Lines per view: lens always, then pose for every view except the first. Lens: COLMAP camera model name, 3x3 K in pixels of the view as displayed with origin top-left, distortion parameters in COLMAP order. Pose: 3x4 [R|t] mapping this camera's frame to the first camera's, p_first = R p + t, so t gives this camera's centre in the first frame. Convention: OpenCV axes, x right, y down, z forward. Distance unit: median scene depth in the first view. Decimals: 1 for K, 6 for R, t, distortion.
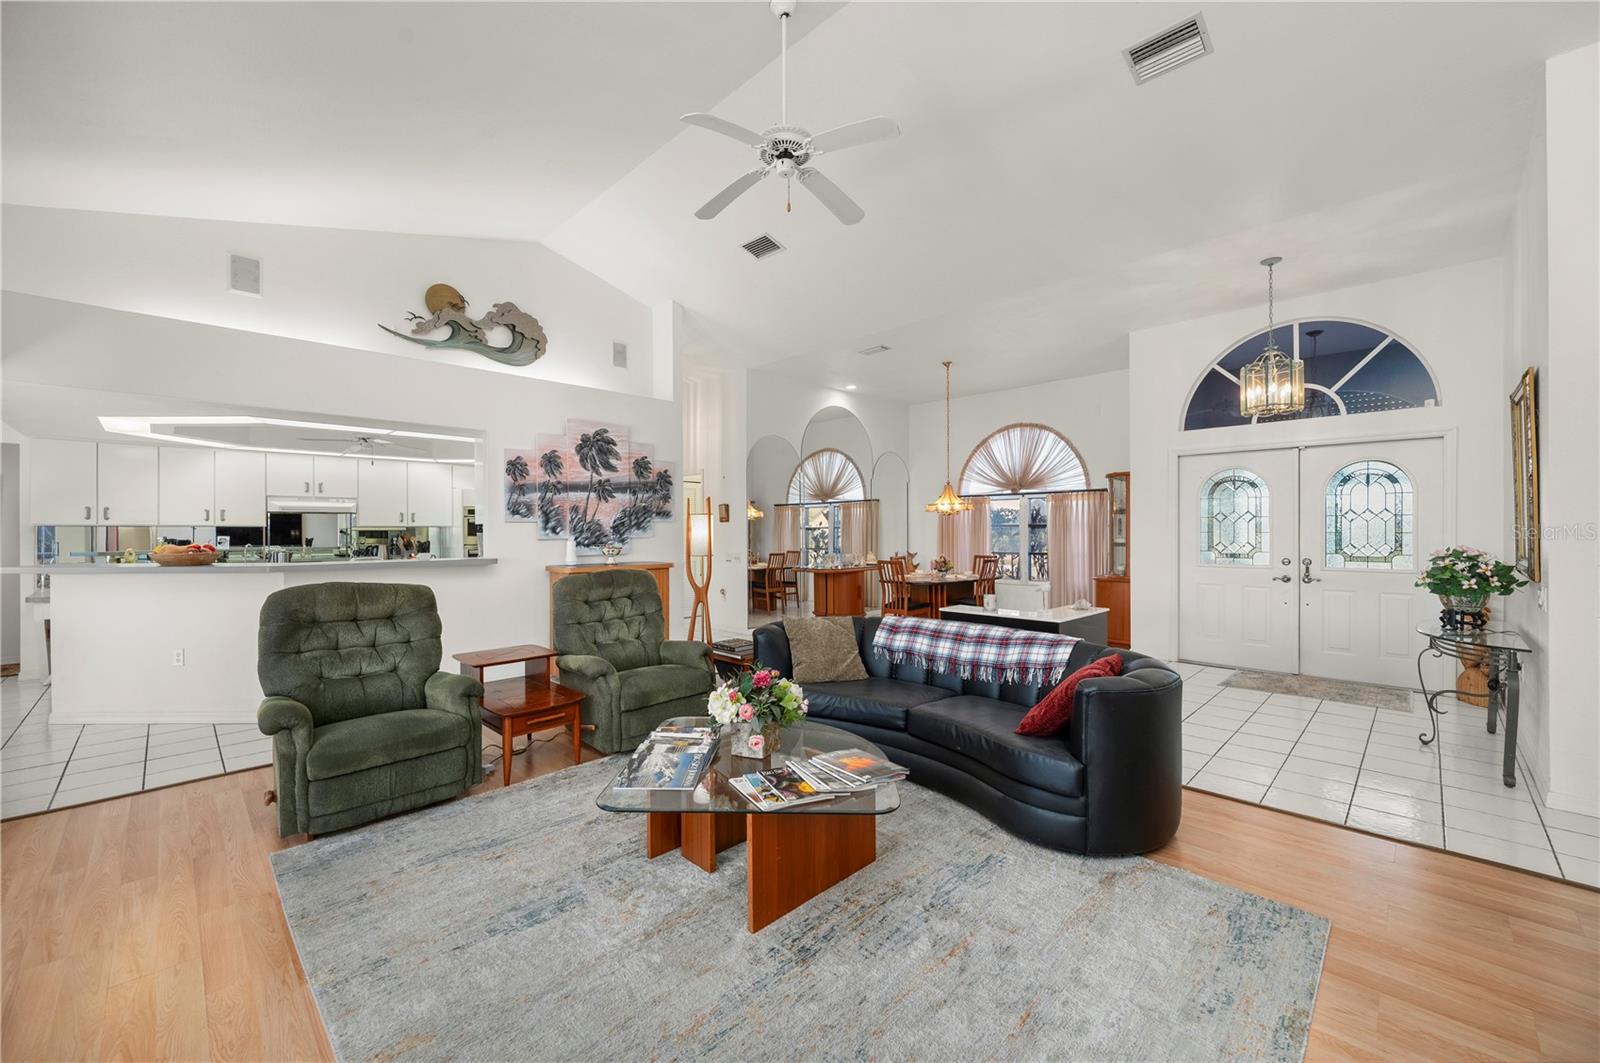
lens RADIAL K [[632.4, 0, 802.1], [0, 632.4, 531.3], [0, 0, 1]] dist [-0.001381, -0.000150]
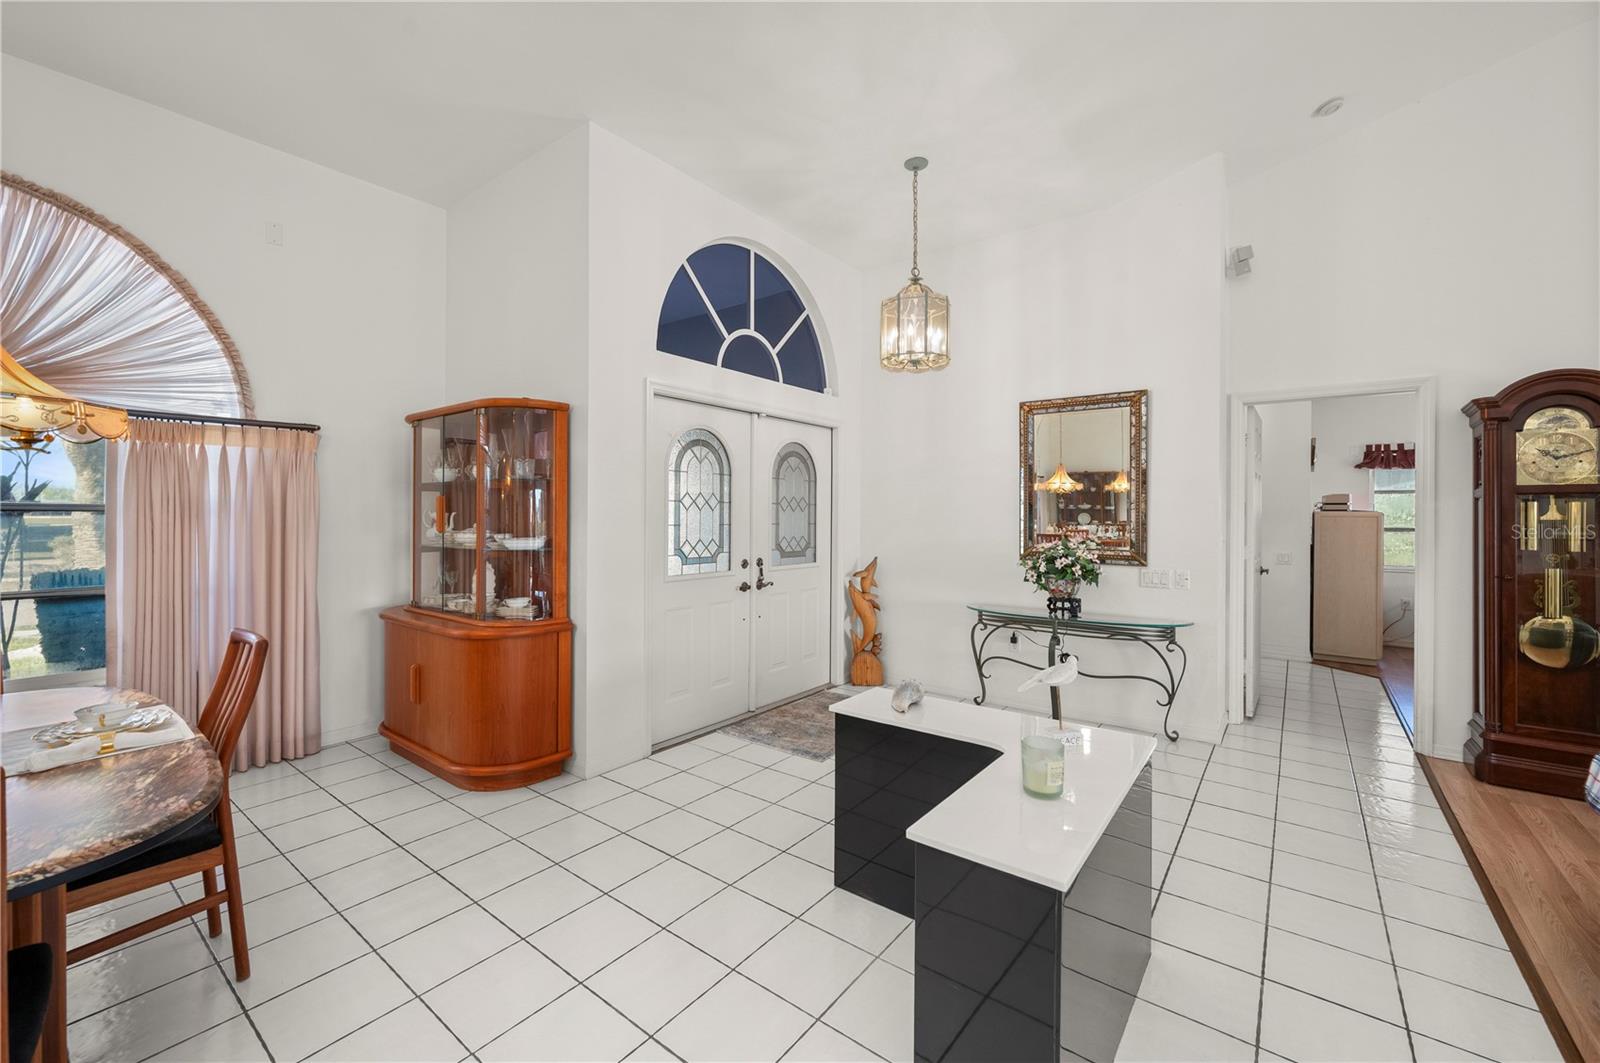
lens RADIAL K [[645.2, 0, 795.3], [0, 645.2, 514.8], [0, 0, 1]] dist [-0.000612, 0.000446]
pose [[-0.123985, 0.000414, 0.992284, 0.002193], [-0.002746, 0.999996, -0.000761, -0.009217], [-0.992280, -0.002819, -0.123983, 1.023772]]
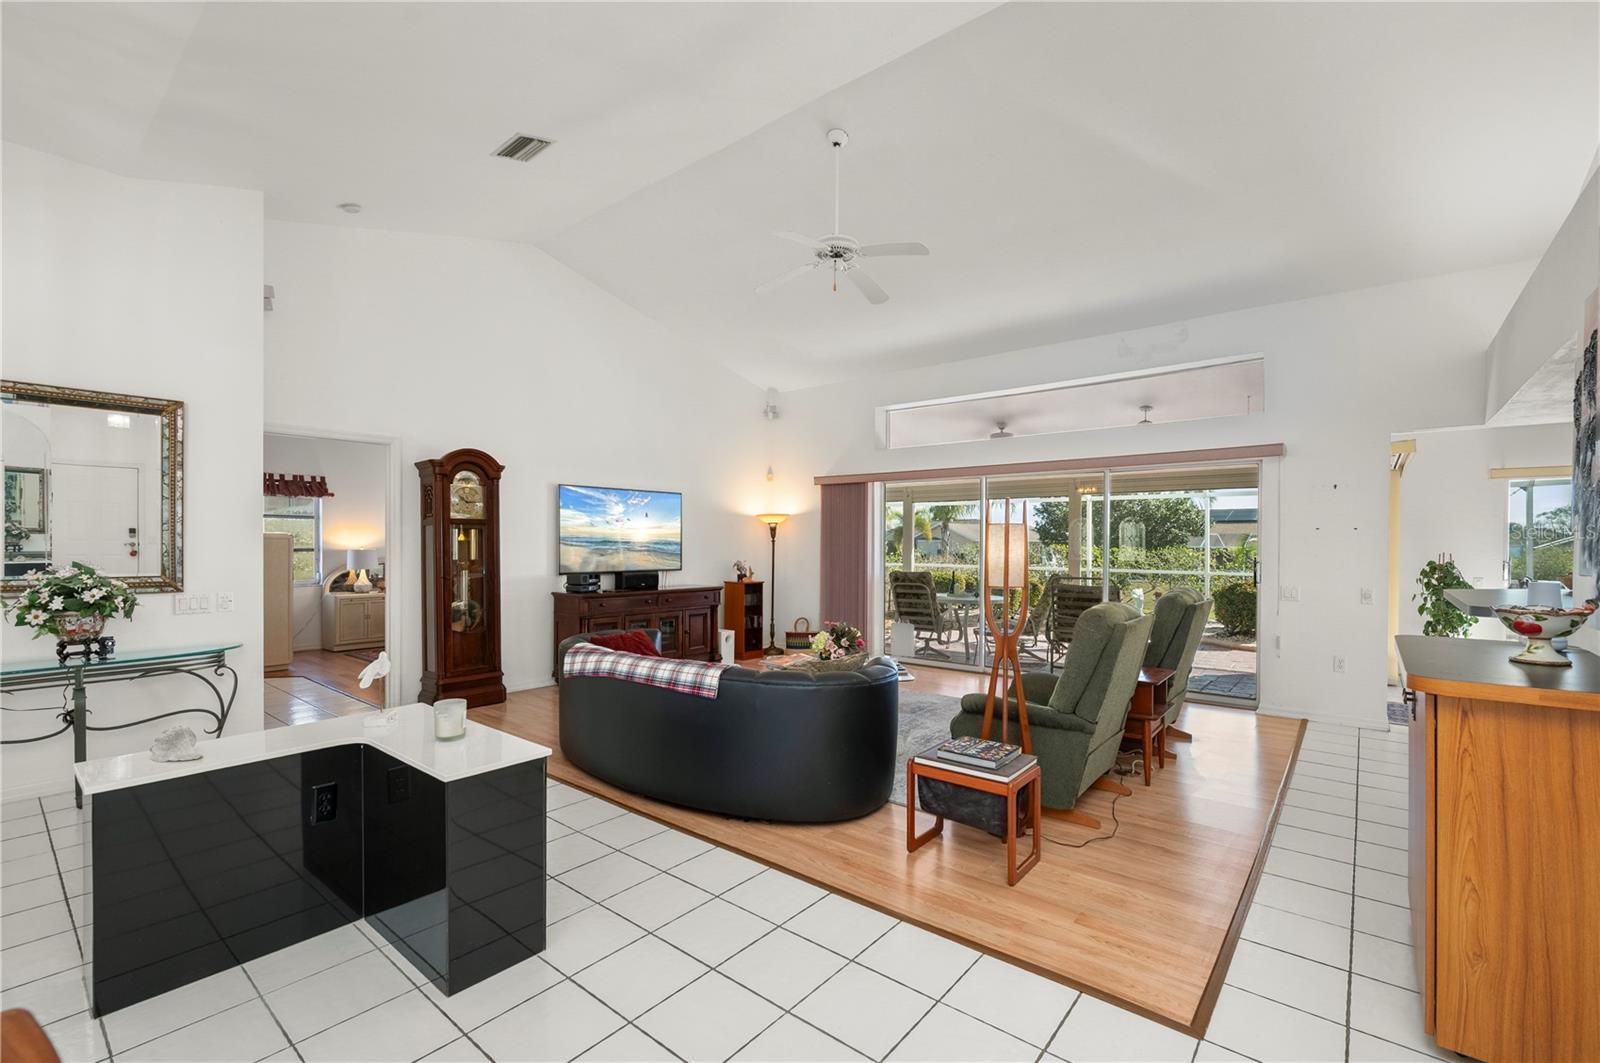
lens RADIAL K [[687.5, 0, 807.9], [0, 687.5, 542.9], [0, 0, 1]] dist [-0.001427, -0.000152]
pose [[-0.995386, -0.000914, -0.095950, 0.088860], [-0.001307, 0.999991, 0.004031, -0.007978], [0.095946, 0.004138, -0.995378, 1.307189]]
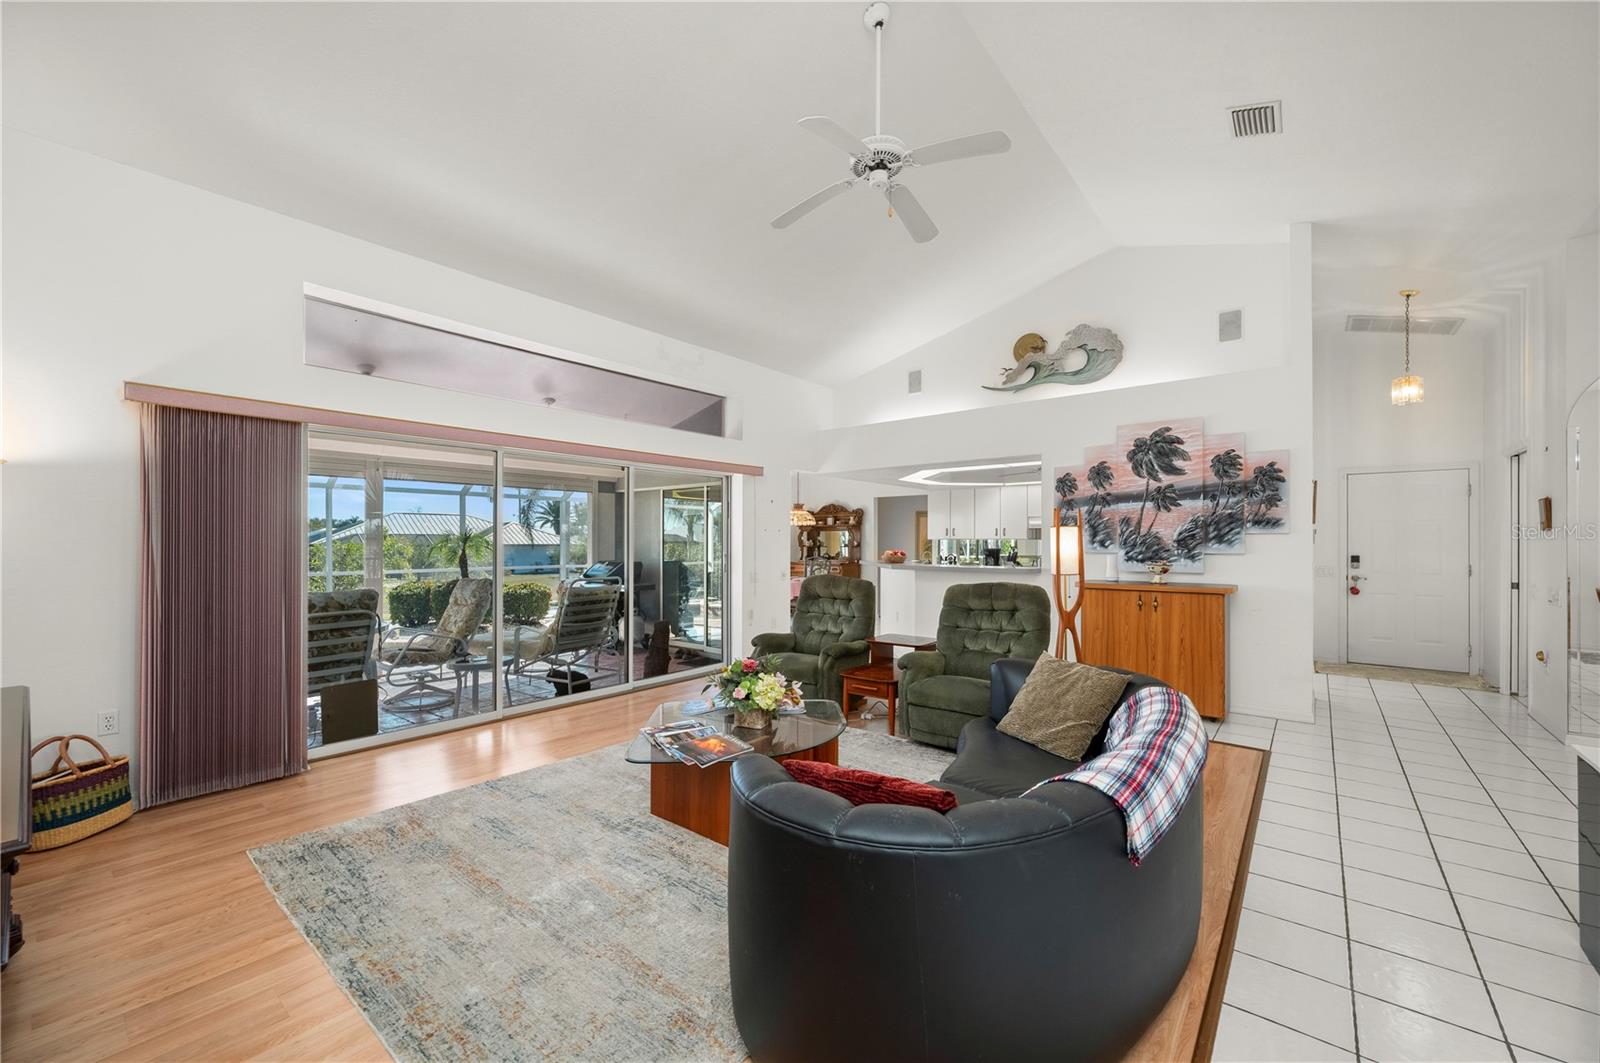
lens RADIAL K [[631.7, 0, 798.6], [0, 631.7, 537.2], [0, 0, 1]] dist [-0.001005, -0.000016]
pose [[0.095650, -0.004307, -0.995406, 0.514690], [-0.003685, 0.999982, -0.004681, -0.005488], [0.995408, 0.004116, 0.095632, 0.428340]]
